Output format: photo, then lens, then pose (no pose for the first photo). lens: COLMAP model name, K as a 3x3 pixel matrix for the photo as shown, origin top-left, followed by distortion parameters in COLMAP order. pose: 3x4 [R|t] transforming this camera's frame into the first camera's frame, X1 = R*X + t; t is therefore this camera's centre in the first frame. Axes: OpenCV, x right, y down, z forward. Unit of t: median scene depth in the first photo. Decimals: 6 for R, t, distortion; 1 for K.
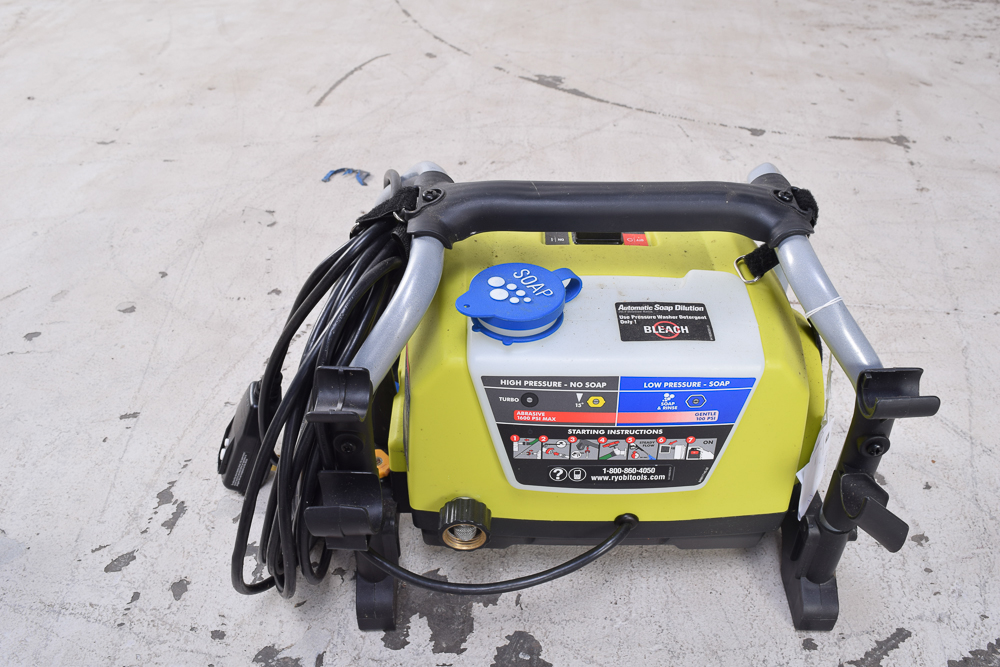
lens RADIAL K [[876.0, 0, 500.0], [0, 876.0, 333.5], [0, 0, 1]] dist [-0.091013, 0.025625]
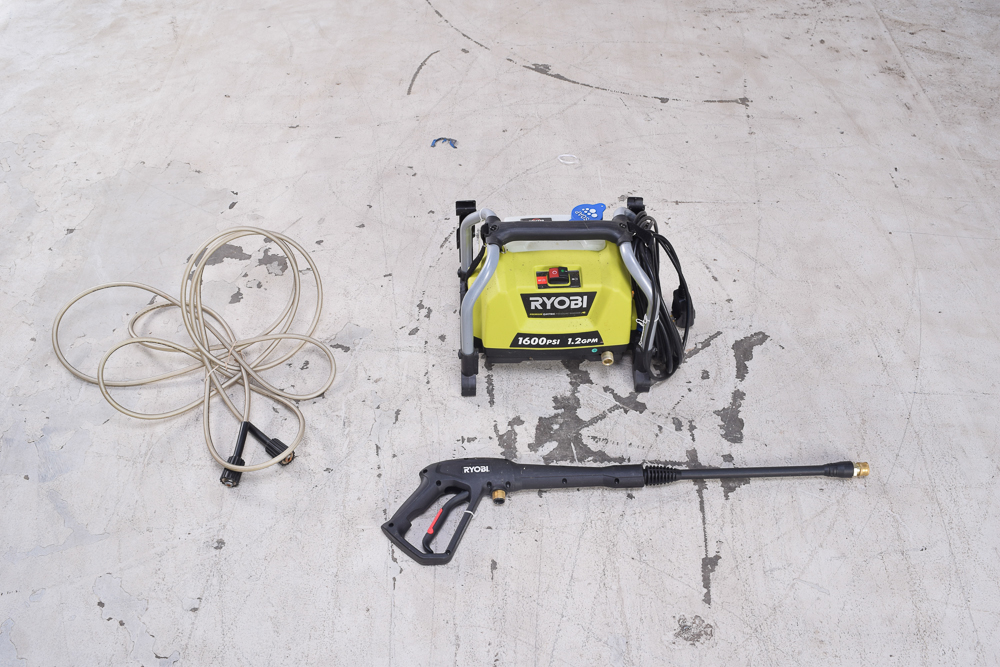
lens RADIAL K [[945.2, 0, 500.0], [0, 945.2, 333.5], [0, 0, 1]] dist [-0.083981, 0.026901]
pose [[0.994319, -0.073219, 0.077263, -0.274312], [0.061685, 0.987892, 0.142354, -0.067690], [-0.086750, -0.136779, 0.986796, -1.157559]]
